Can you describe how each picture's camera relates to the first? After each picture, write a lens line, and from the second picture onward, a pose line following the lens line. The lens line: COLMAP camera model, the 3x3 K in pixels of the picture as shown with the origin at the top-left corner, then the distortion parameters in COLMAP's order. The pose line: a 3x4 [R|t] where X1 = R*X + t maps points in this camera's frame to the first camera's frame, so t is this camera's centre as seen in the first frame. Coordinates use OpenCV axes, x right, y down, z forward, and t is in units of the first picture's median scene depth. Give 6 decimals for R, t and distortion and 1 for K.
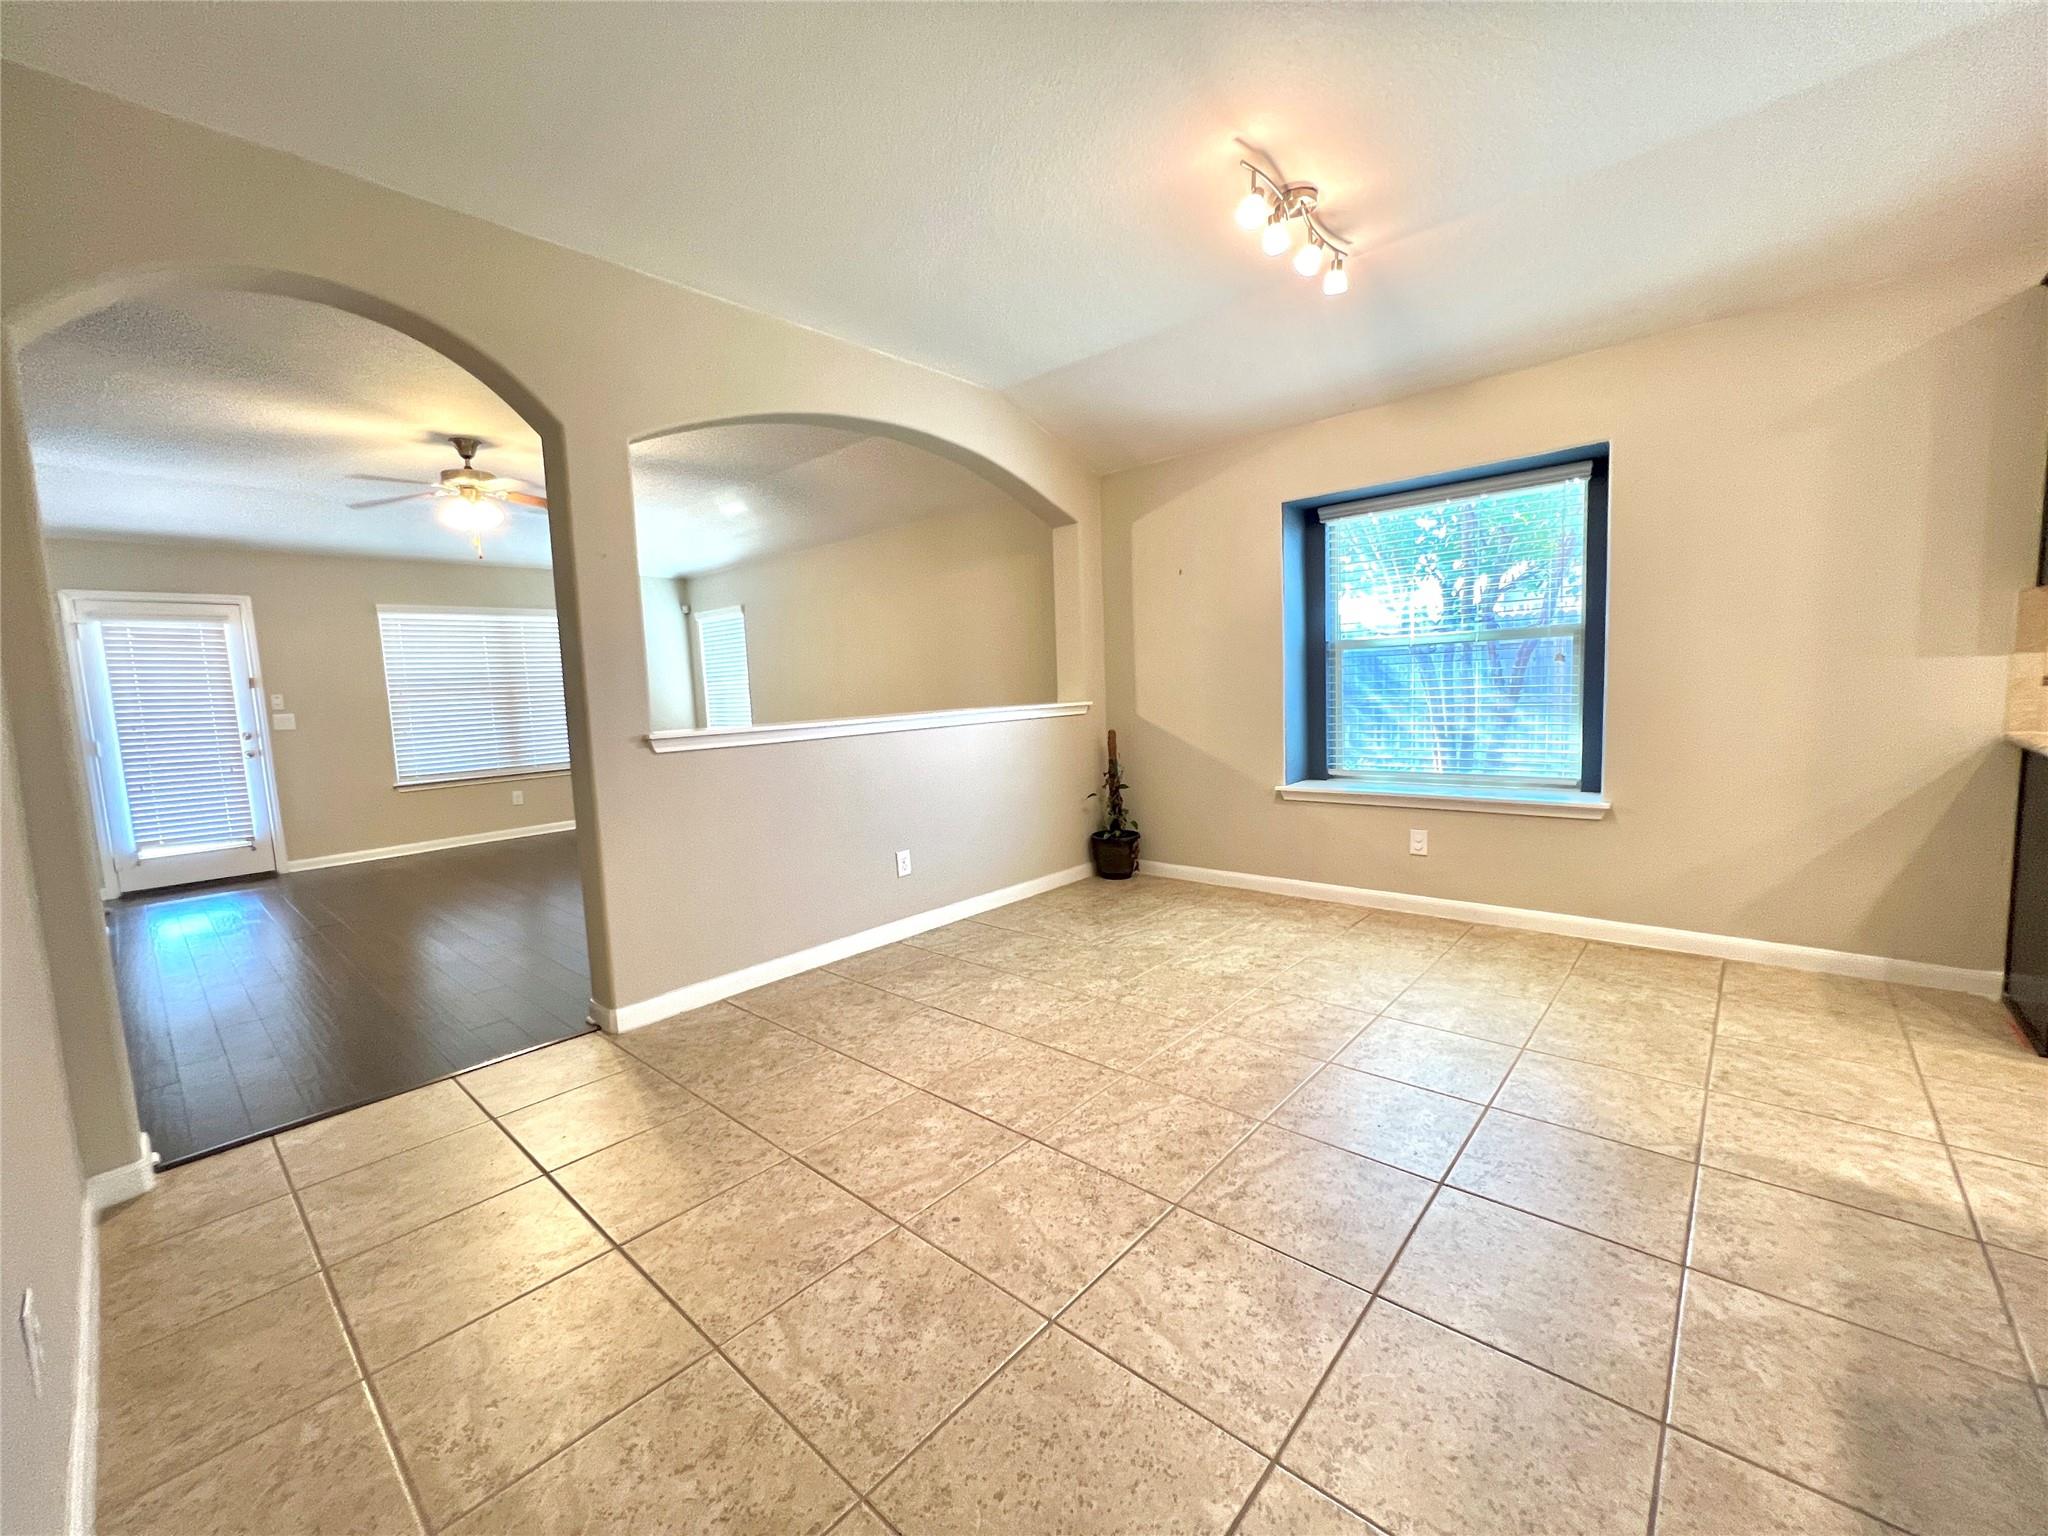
lens RADIAL K [[824.2, 0, 1020.2], [0, 824.2, 768.8], [0, 0, 1]] dist [-0.000033, 0.000566]
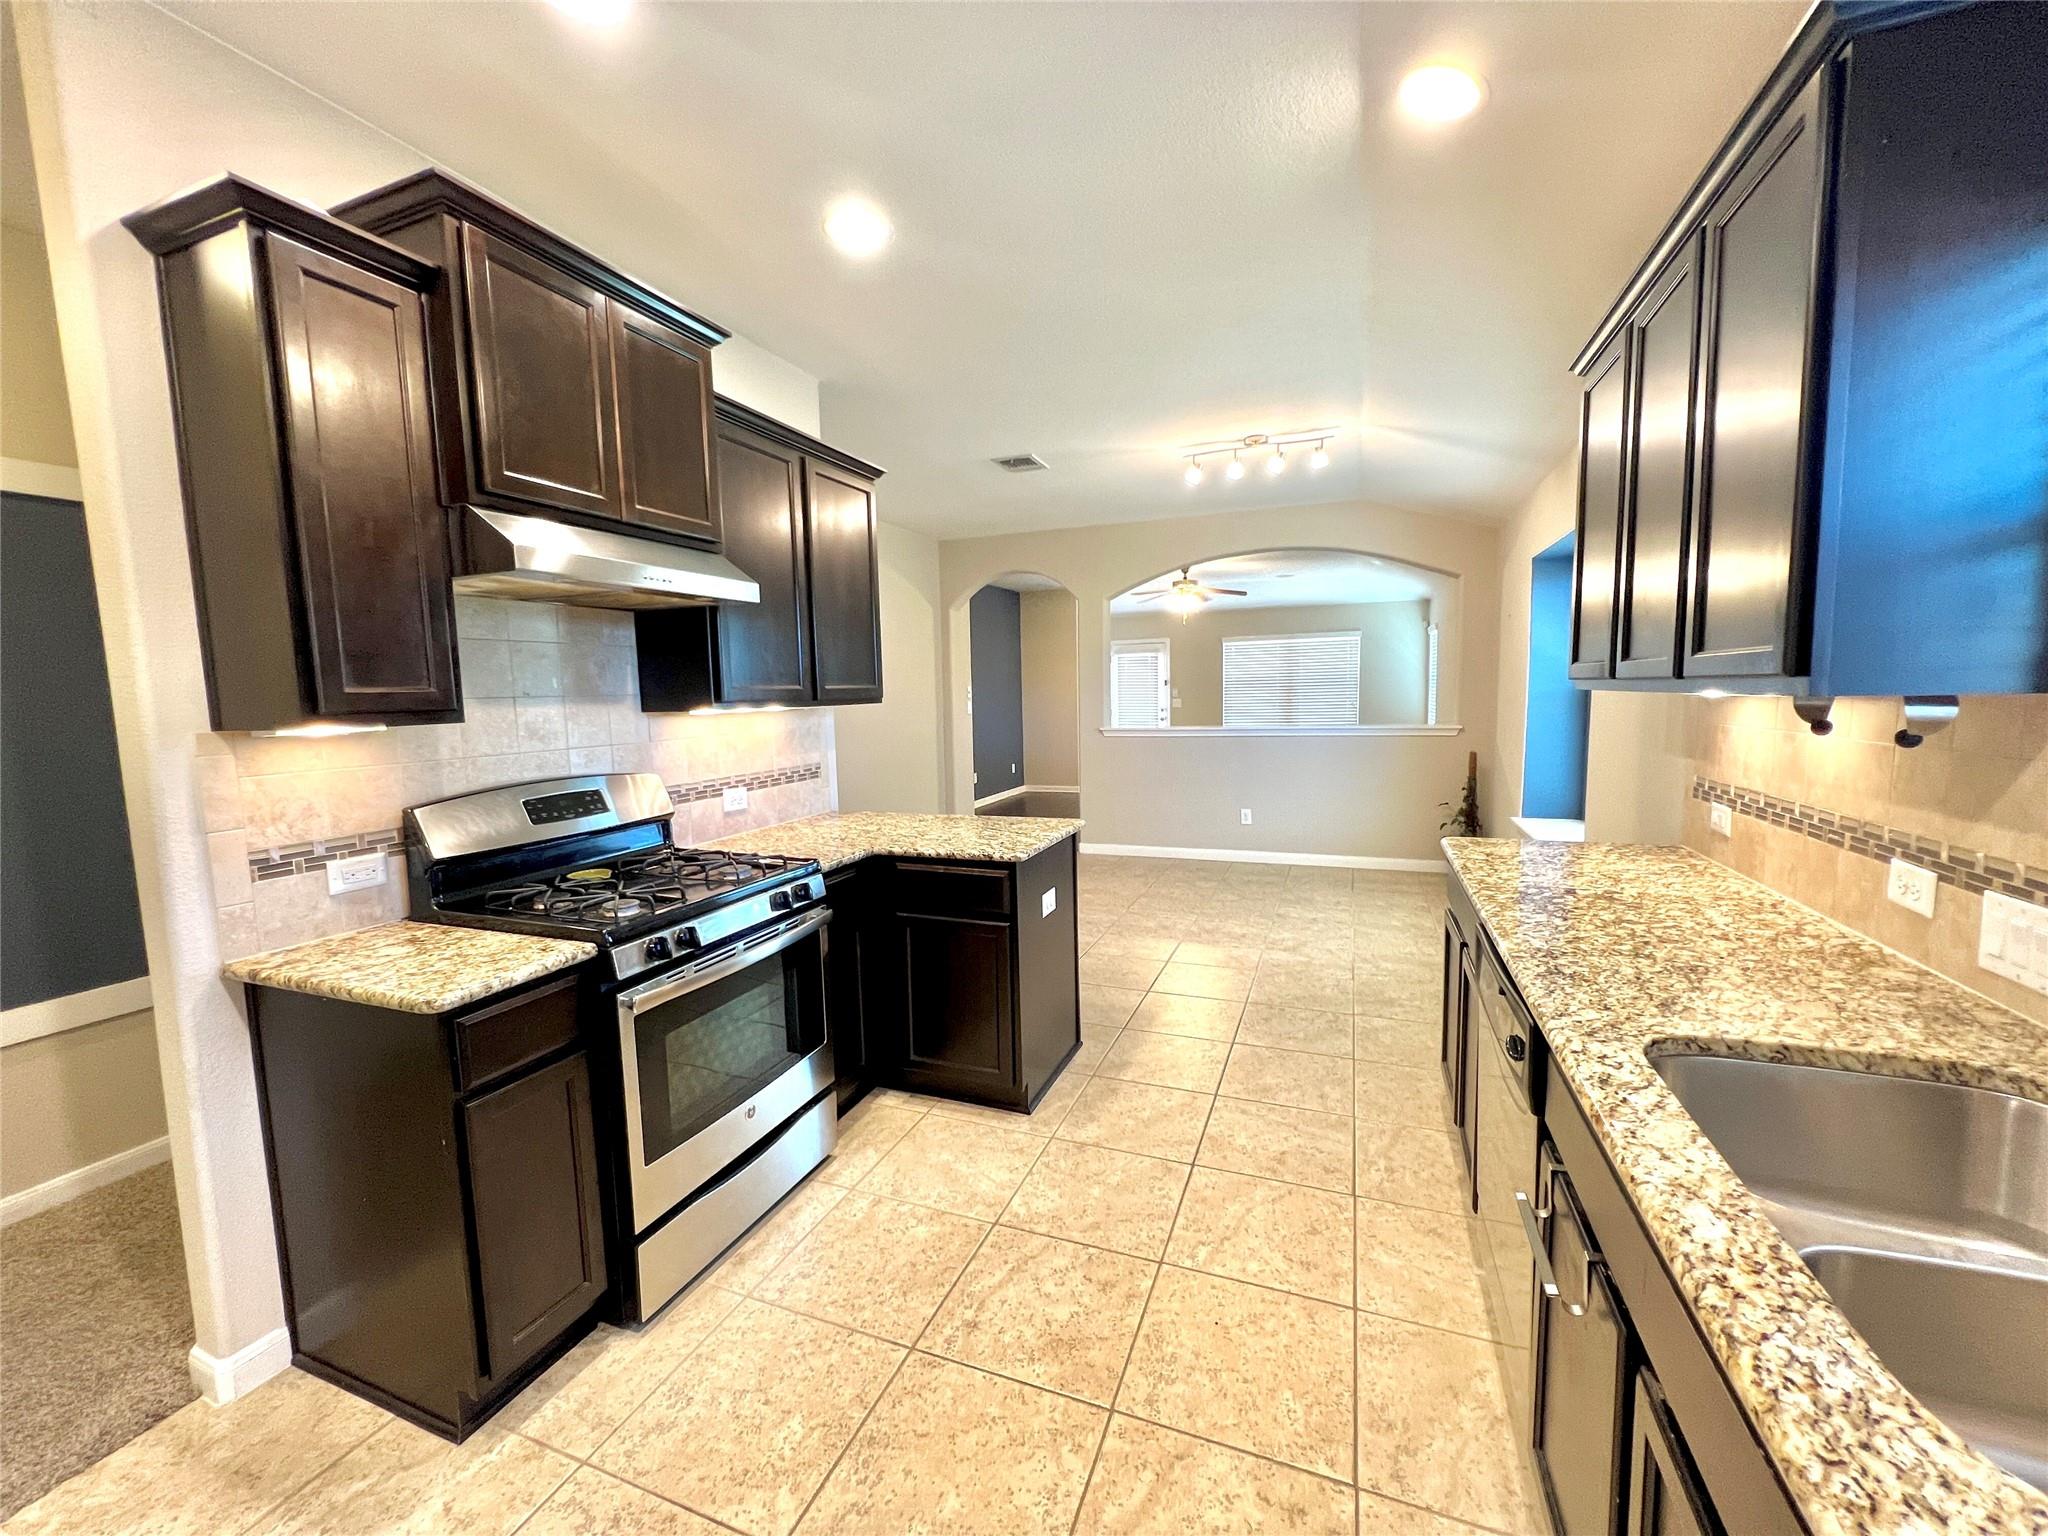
lens RADIAL K [[824.2, 0, 1021.2], [0, 824.2, 767.8], [0, 0, 1]] dist [-0.000033, 0.000566]
pose [[0.339170, 0.123530, -0.932579, 1.104353], [-0.085646, 0.991279, 0.100157, -0.096679], [0.936818, 0.045901, 0.346792, 0.006437]]
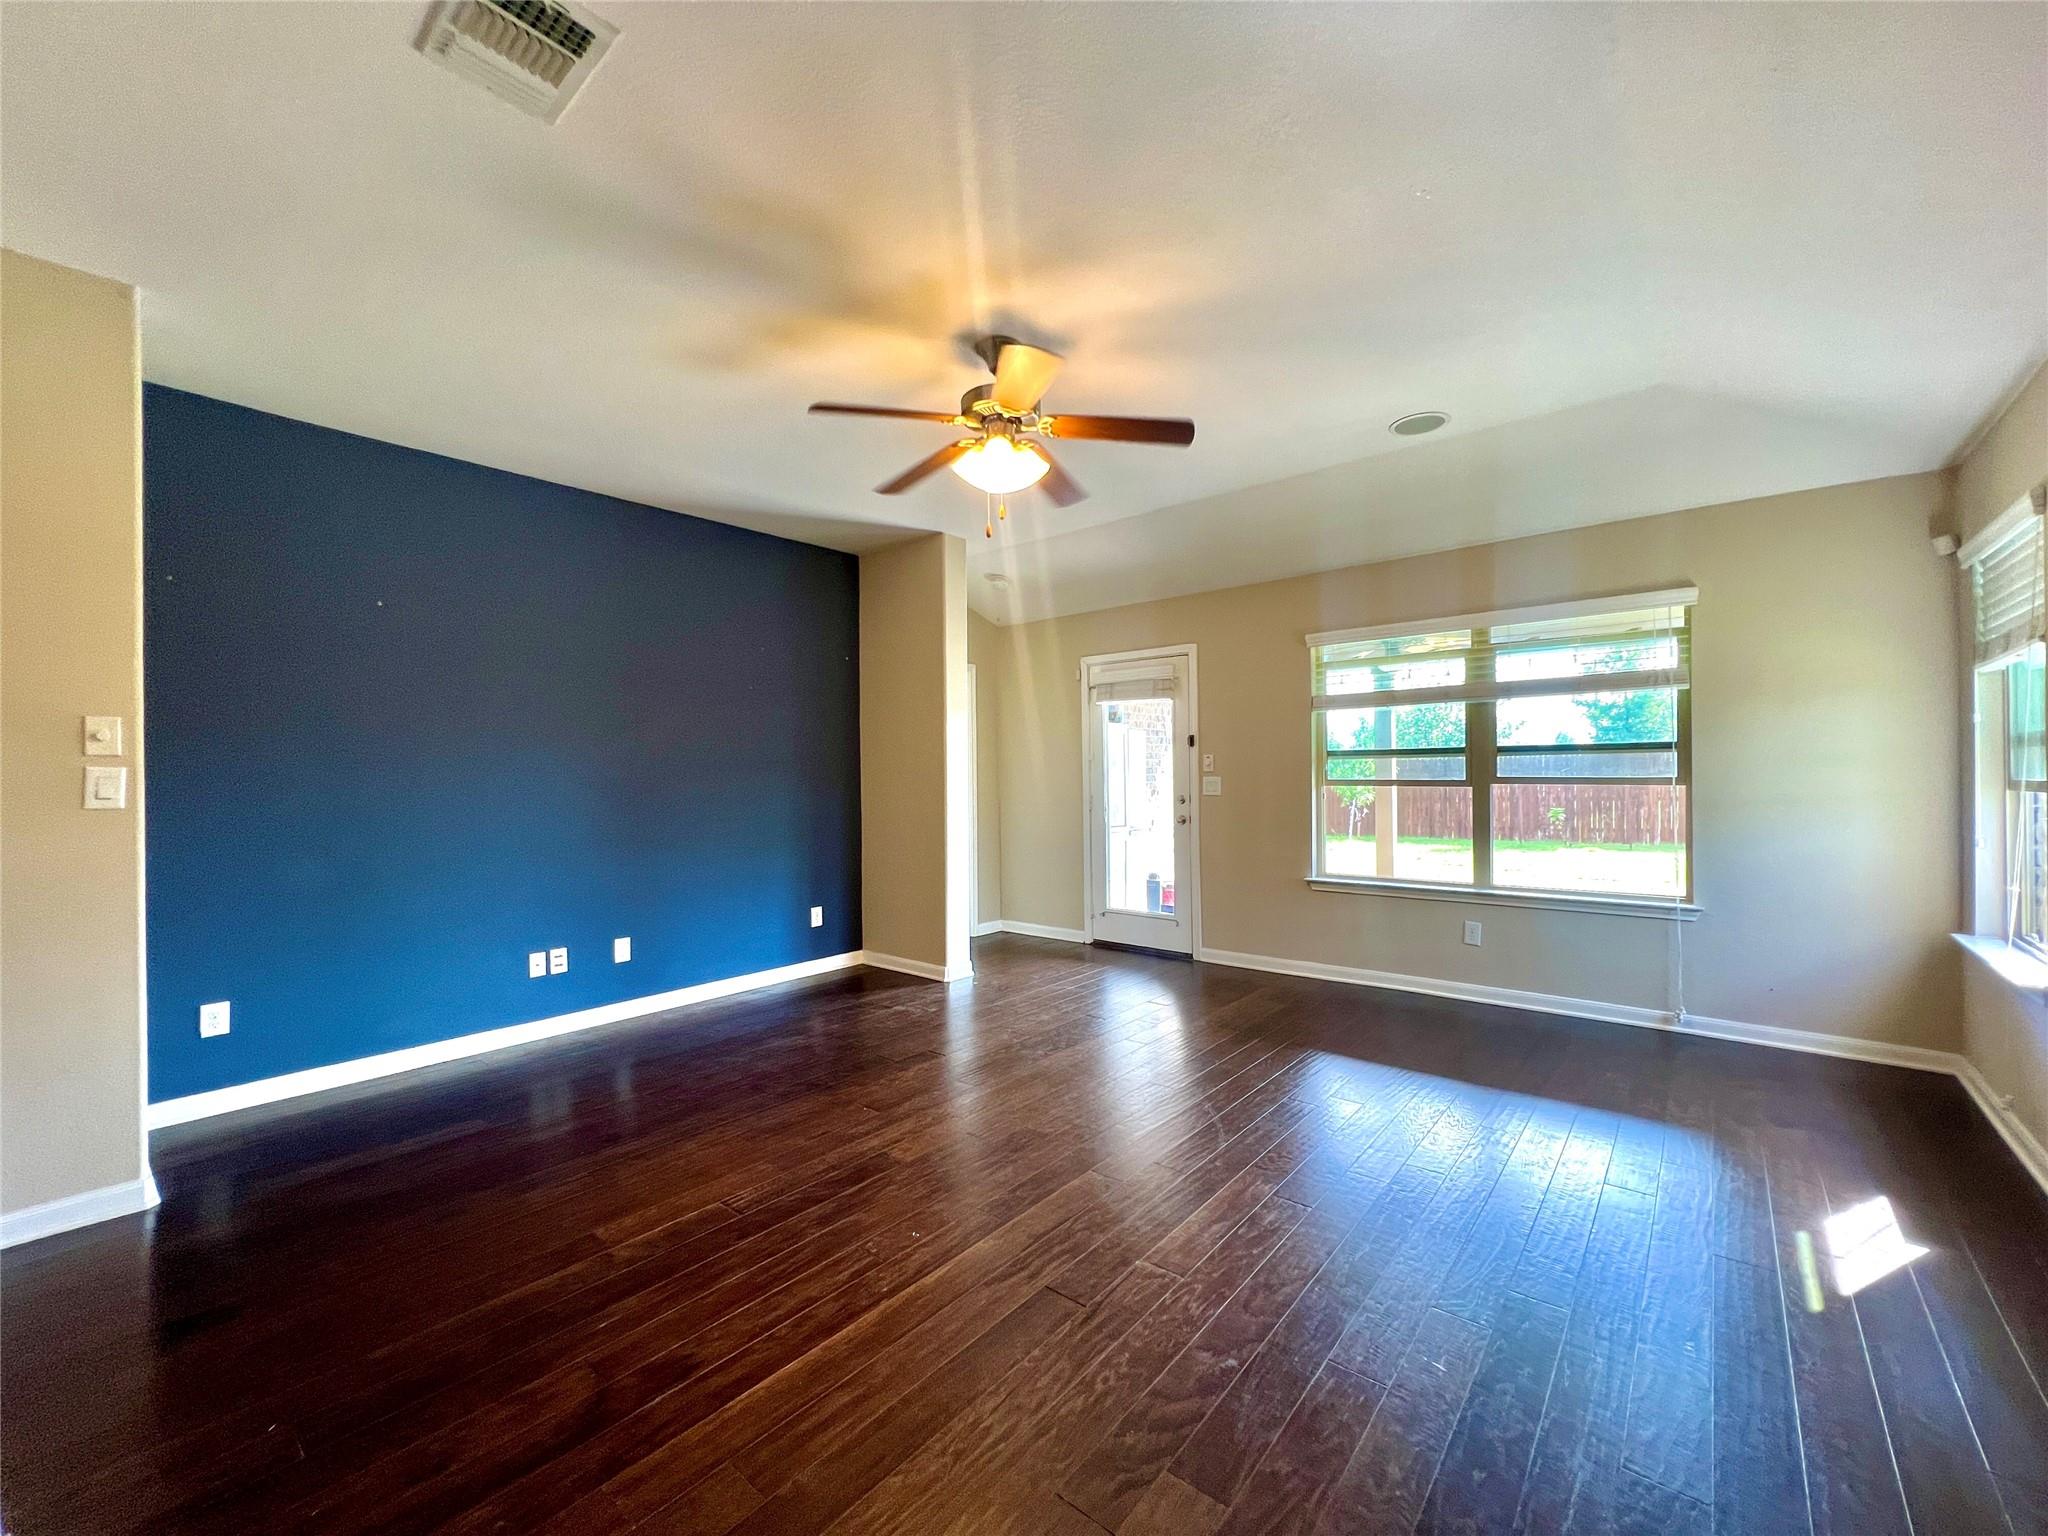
lens RADIAL K [[824.2, 0, 1024.5], [0, 824.2, 764.1], [0, 0, 1]] dist [-0.000033, 0.000566]
pose [[0.009673, 0.037226, -0.999260, -0.045975], [-0.086712, 0.995574, 0.036250, -0.131648], [0.996186, 0.086297, 0.012858, 1.109323]]
